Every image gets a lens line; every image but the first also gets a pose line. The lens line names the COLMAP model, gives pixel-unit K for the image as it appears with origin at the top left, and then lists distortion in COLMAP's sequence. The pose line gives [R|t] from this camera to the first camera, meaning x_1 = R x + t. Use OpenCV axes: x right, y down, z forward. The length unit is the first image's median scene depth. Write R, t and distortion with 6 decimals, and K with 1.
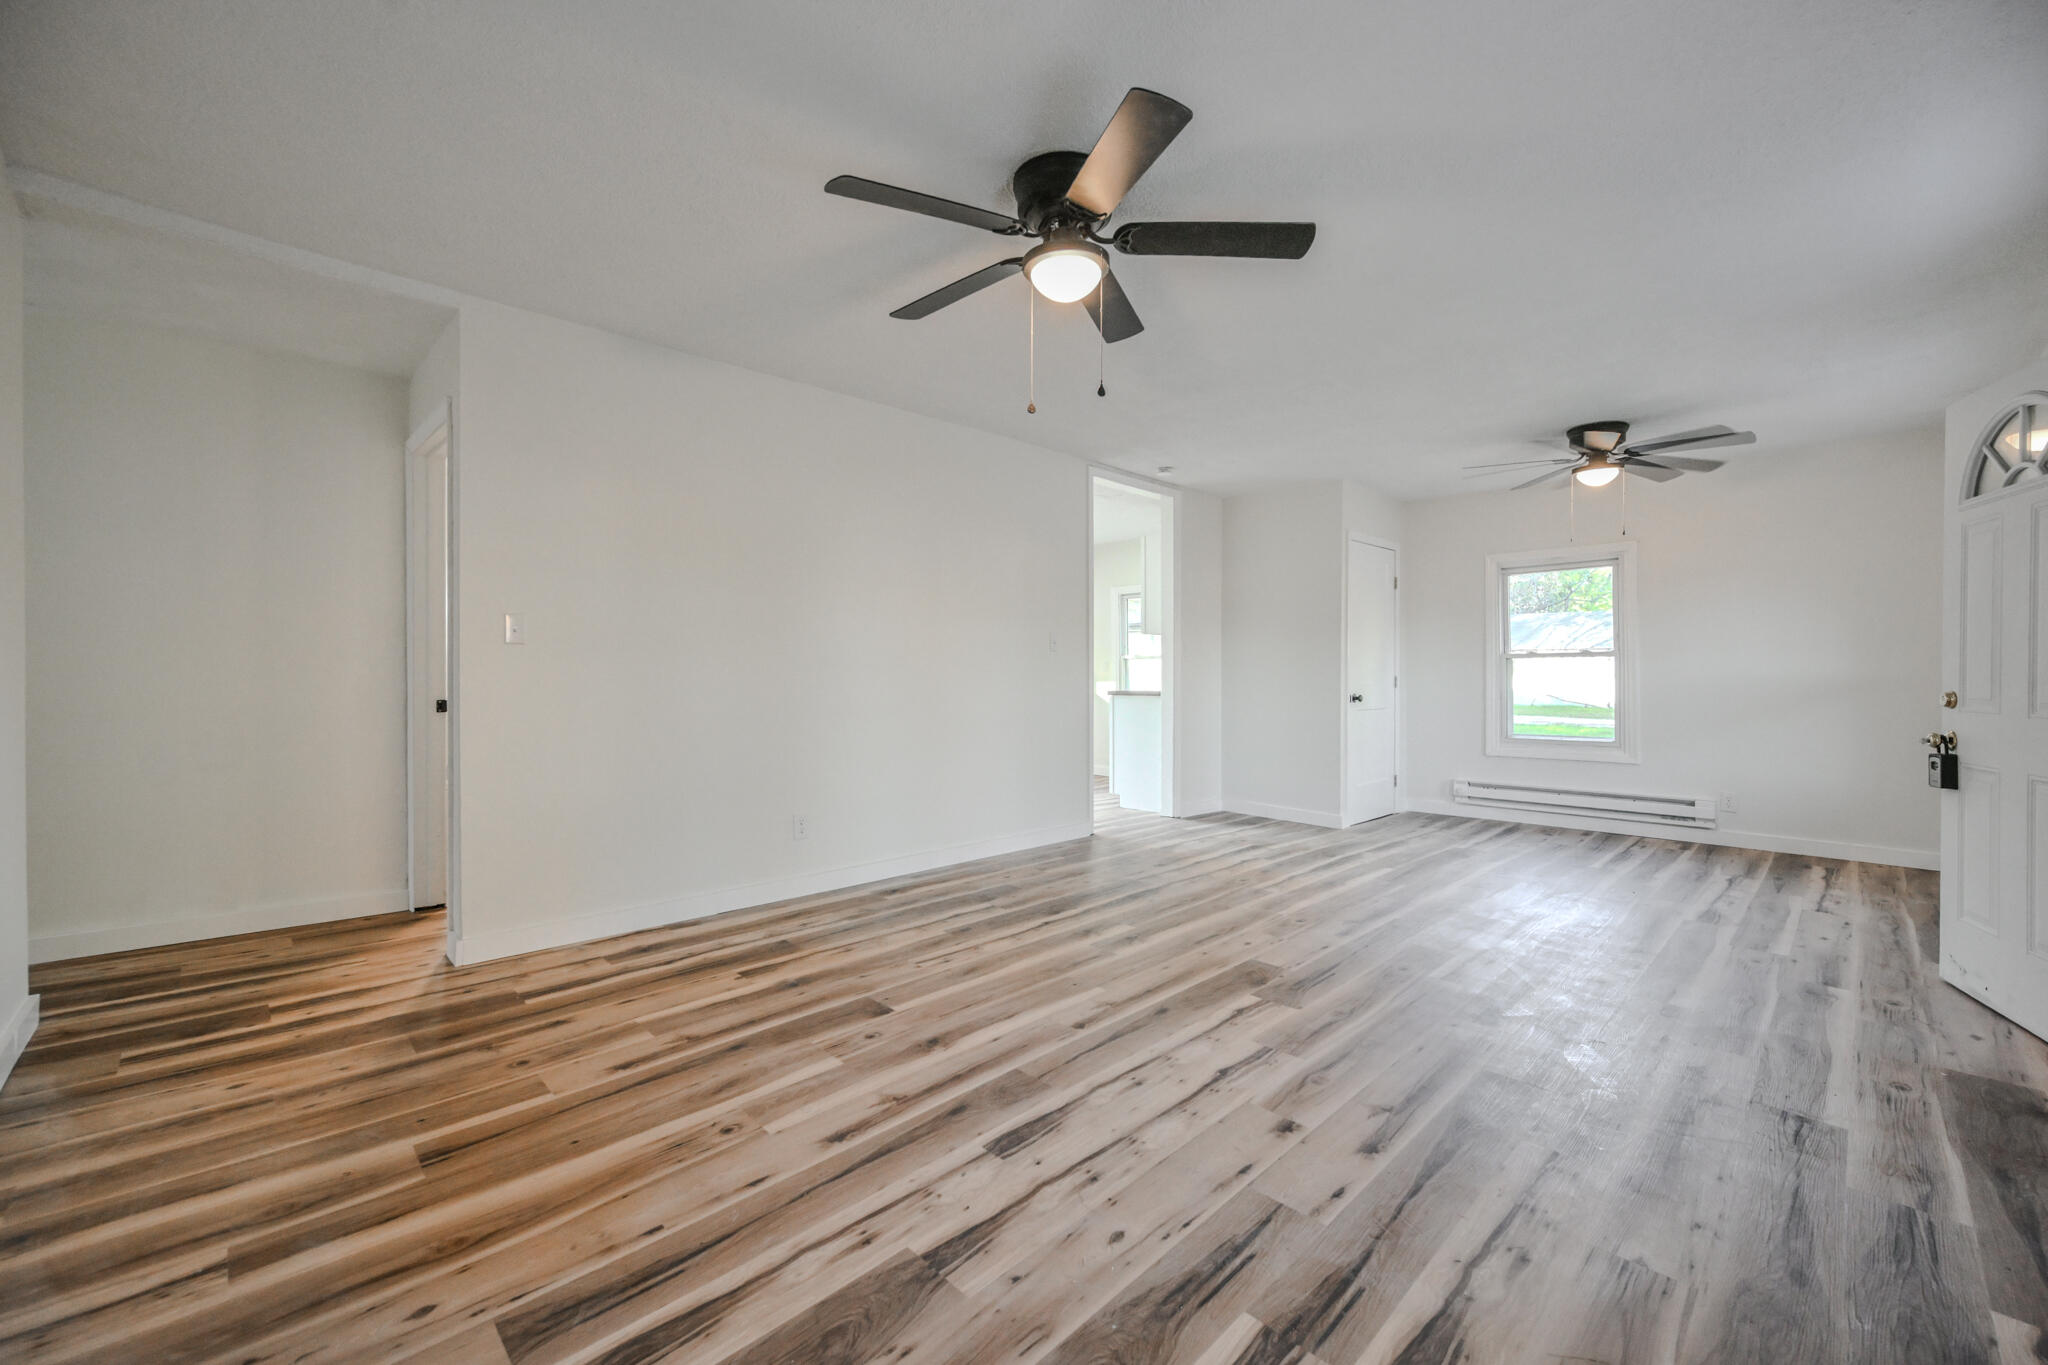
lens RADIAL K [[794.2, 0, 1033.8], [0, 794.2, 681.4], [0, 0, 1]] dist [0.002557, 0.000483]
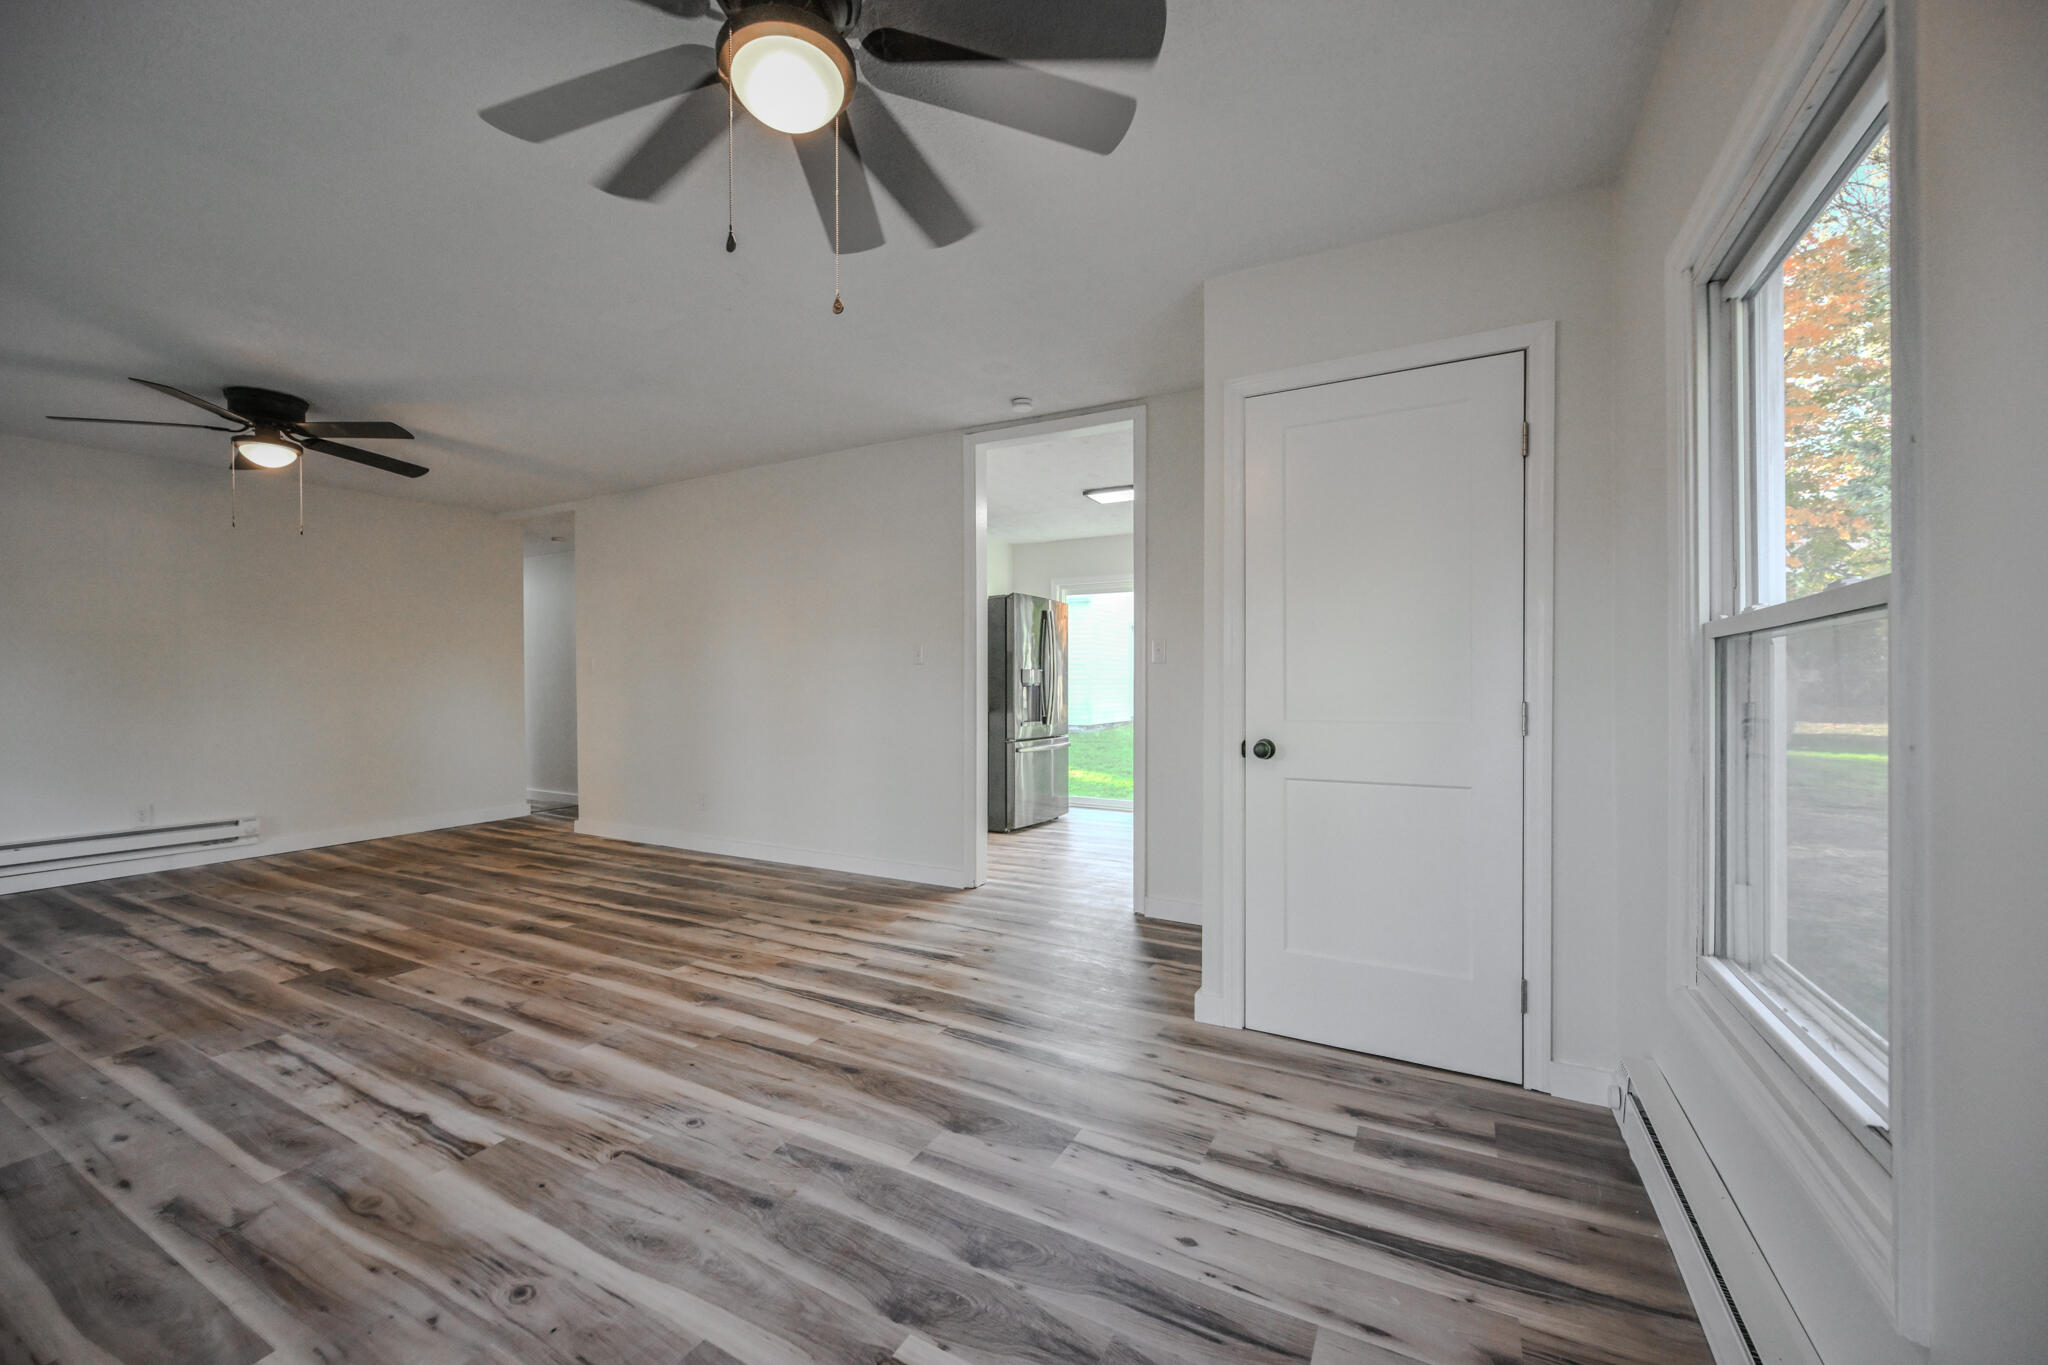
lens RADIAL K [[794.2, 0, 1033.8], [0, 794.2, 681.4], [0, 0, 1]] dist [0.002557, 0.000483]
pose [[0.310159, 0.001128, -0.950684, 1.459191], [-0.006367, 0.999979, -0.000891, -0.027692], [0.950663, 0.006329, 0.310160, 1.378911]]
